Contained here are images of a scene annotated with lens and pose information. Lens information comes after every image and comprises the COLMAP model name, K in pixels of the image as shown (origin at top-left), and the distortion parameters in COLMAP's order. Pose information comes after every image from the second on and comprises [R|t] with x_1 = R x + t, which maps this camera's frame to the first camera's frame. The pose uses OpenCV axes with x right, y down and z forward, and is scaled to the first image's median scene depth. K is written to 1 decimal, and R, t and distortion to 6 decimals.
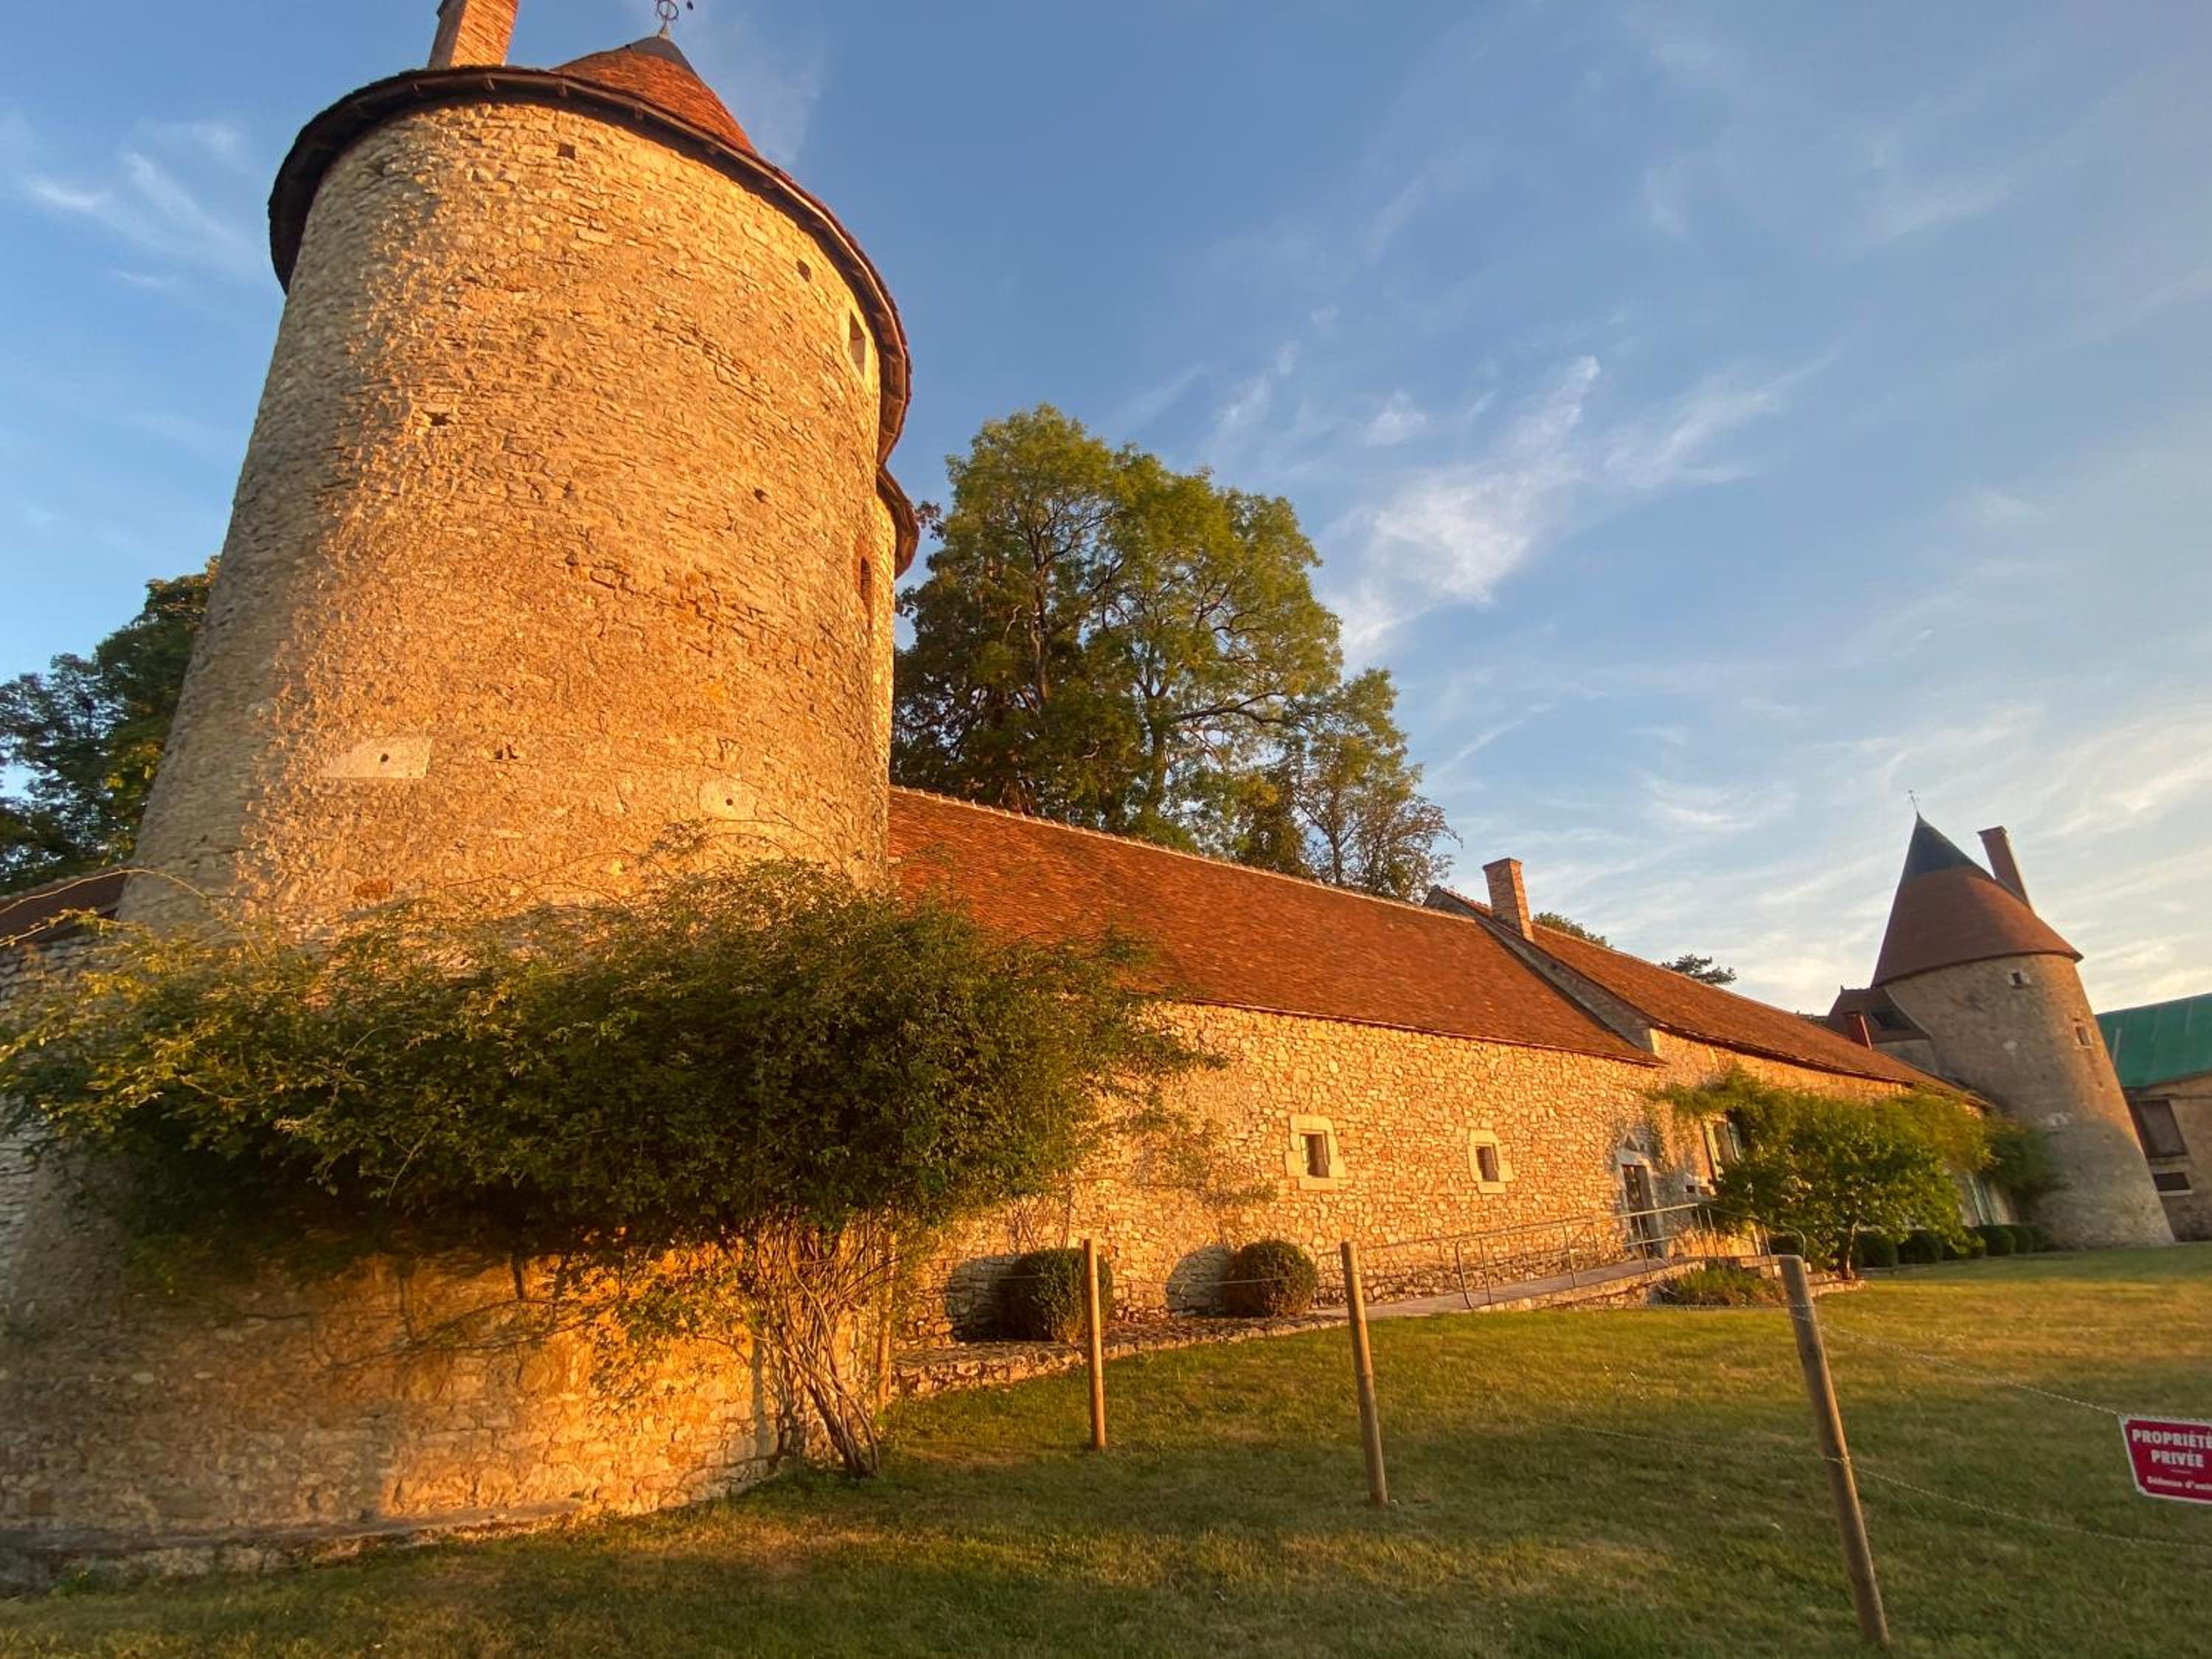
lens RADIAL K [[1098.6, 0, 1106.0], [0, 1098.6, 829.5], [0, 0, 1]] dist [0.055727, -0.063486]
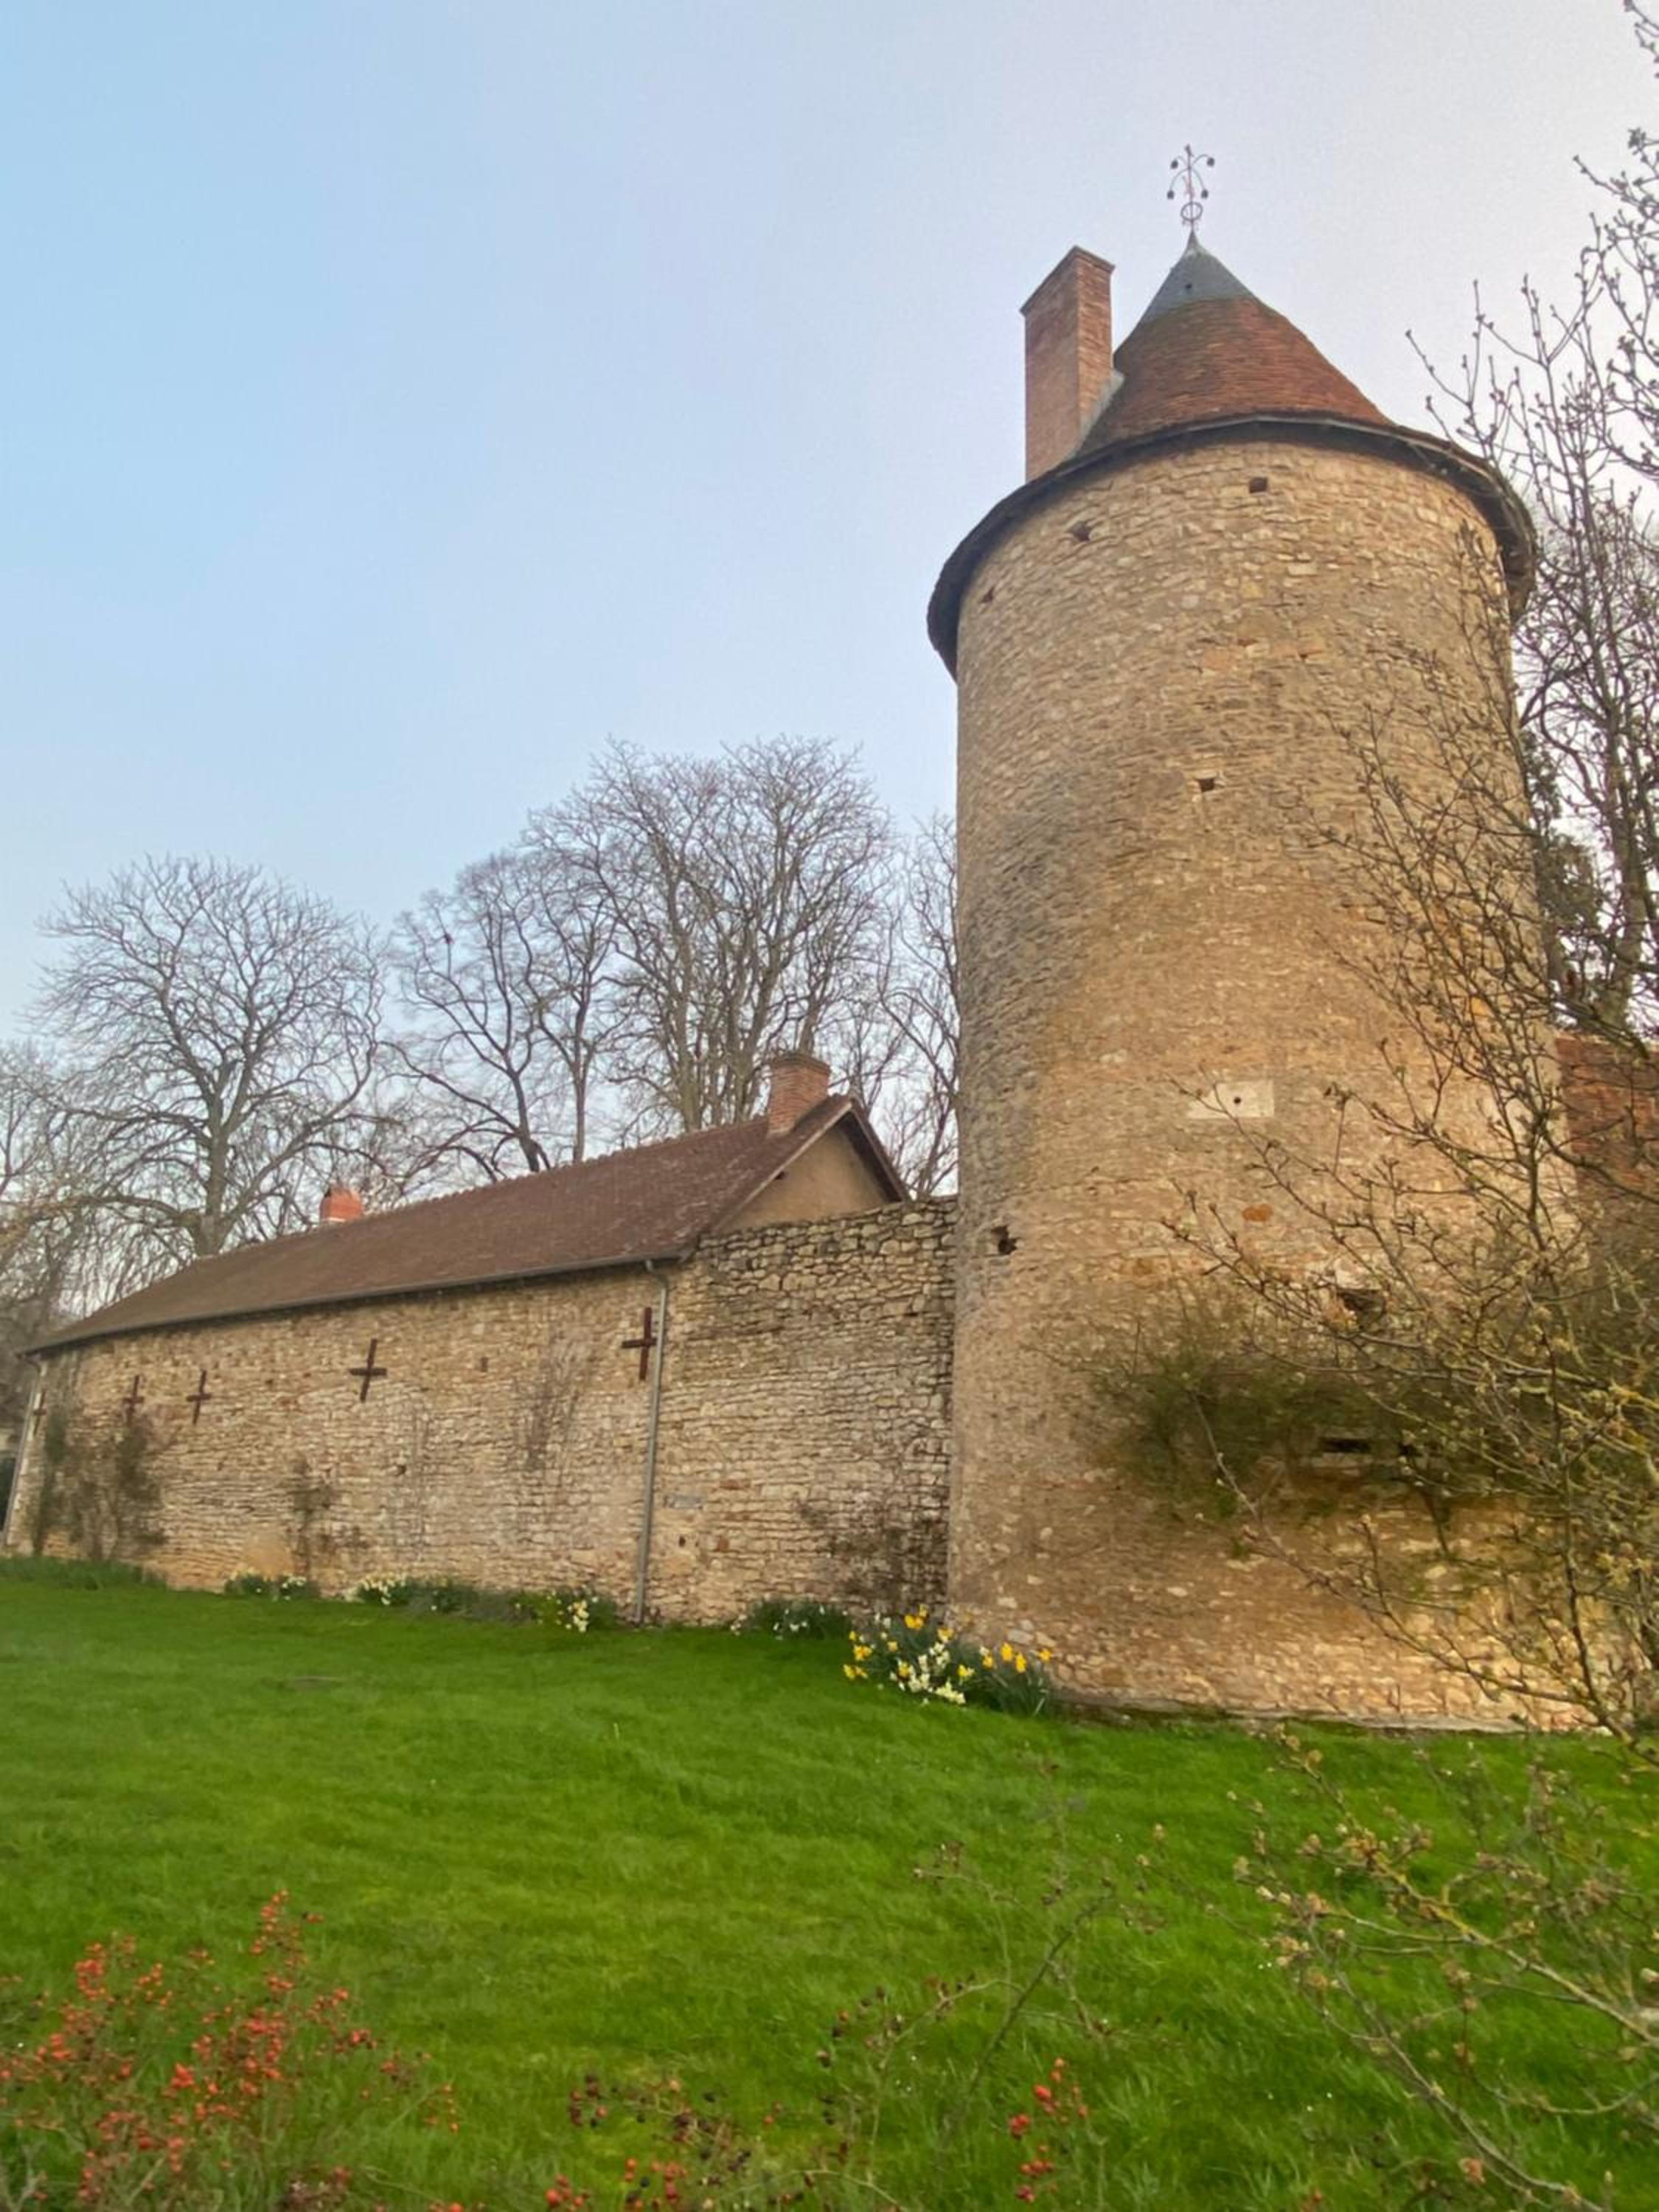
lens RADIAL K [[1390.4, 0, 884.8], [0, 1390.4, 1104.1], [0, 0, 1]] dist [0.074637, -0.102068]
pose [[0.928419, -0.032261, -0.370131, -0.350869], [0.065428, 0.994851, 0.077403, -0.159619], [0.365728, -0.096080, 0.925749, -0.426237]]
